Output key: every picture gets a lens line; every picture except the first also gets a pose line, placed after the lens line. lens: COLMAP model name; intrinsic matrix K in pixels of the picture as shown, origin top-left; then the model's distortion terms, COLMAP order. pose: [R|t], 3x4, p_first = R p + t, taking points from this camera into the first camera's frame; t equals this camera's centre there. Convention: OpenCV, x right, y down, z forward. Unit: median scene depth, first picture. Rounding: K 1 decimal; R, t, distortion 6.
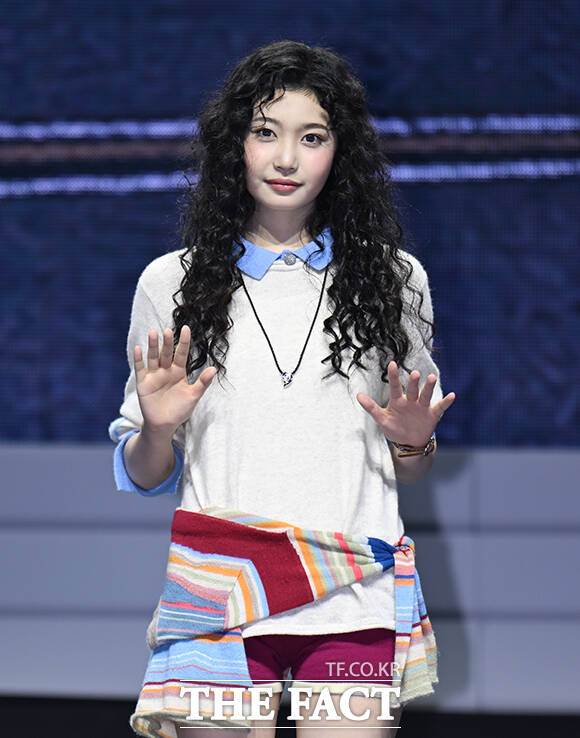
lens RADIAL K [[5253.6, 0, 292.4], [0, 5253.6, 371.2], [0, 0, 1]] dist [-0.900197, 0.000000]
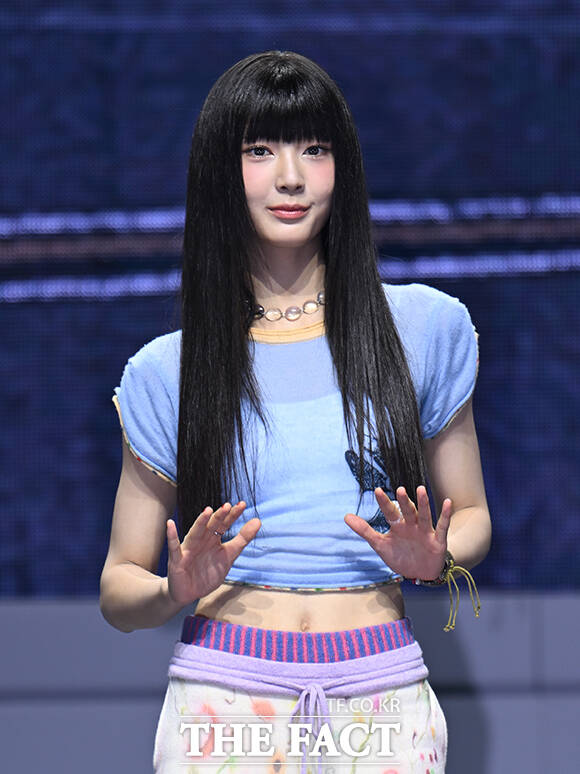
lens RADIAL K [[4429.5, 0, 297.3], [0, 4429.5, 380.1], [0, 0, 1]] dist [-1.235065, 0.000000]
pose [[0.999736, -0.022838, -0.002457, -0.000927], [0.022750, 0.999257, -0.031097, 0.001626], [0.003165, 0.031033, 0.999513, 0.296184]]
